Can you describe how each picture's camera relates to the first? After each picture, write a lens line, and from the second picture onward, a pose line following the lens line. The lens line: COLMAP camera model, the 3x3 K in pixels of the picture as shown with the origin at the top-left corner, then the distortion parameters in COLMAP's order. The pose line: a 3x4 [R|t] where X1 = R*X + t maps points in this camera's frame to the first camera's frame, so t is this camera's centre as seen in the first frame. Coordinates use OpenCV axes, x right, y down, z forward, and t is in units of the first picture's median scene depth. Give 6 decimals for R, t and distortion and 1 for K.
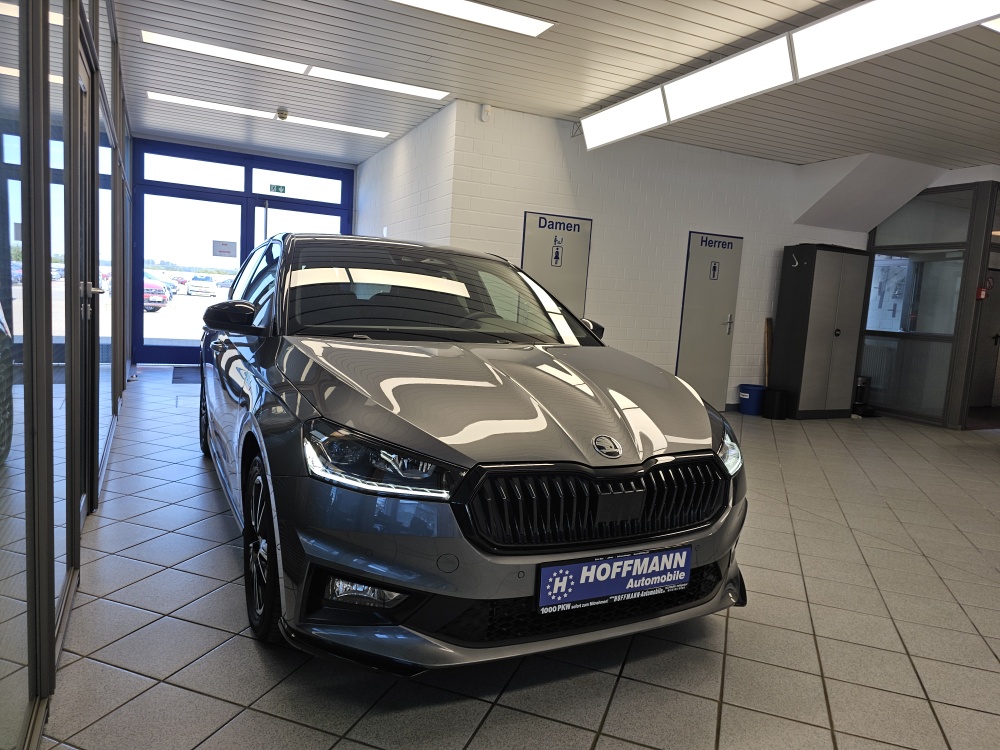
lens RADIAL K [[674.3, 0, 505.5], [0, 674.3, 373.3], [0, 0, 1]] dist [0.073638, -0.076069]
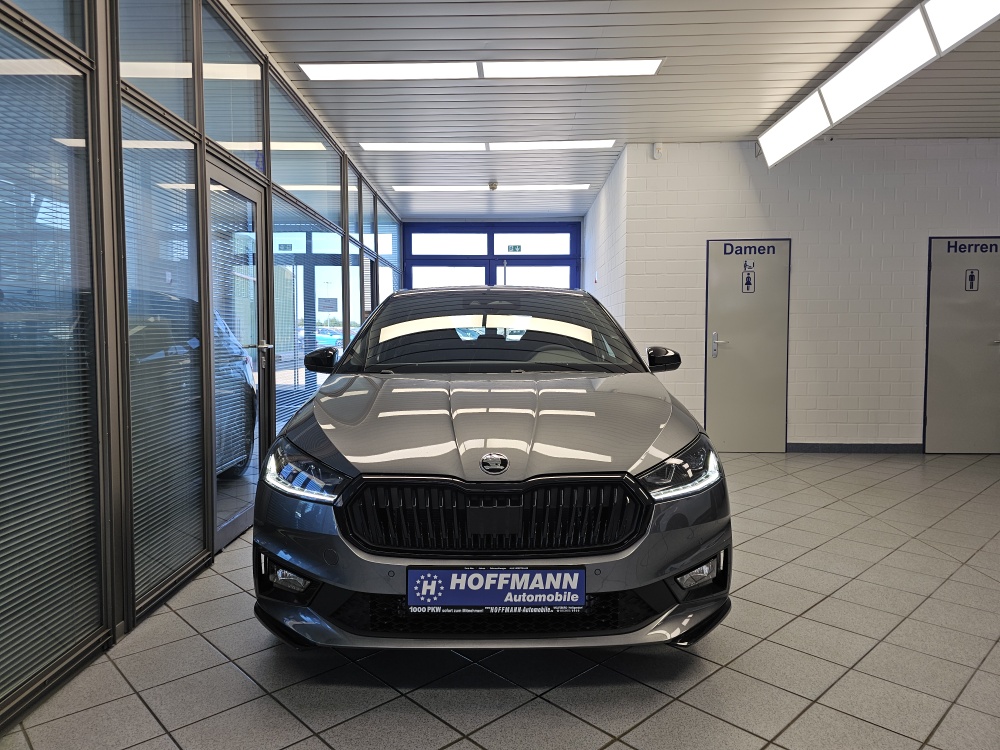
lens RADIAL K [[672.8, 0, 495.4], [0, 672.8, 363.1], [0, 0, 1]] dist [0.064512, -0.075123]
pose [[0.888371, -0.045676, -0.456849, 0.629504], [0.009750, 0.996692, -0.080689, 0.035538], [0.459024, 0.067227, 0.885877, 0.050594]]
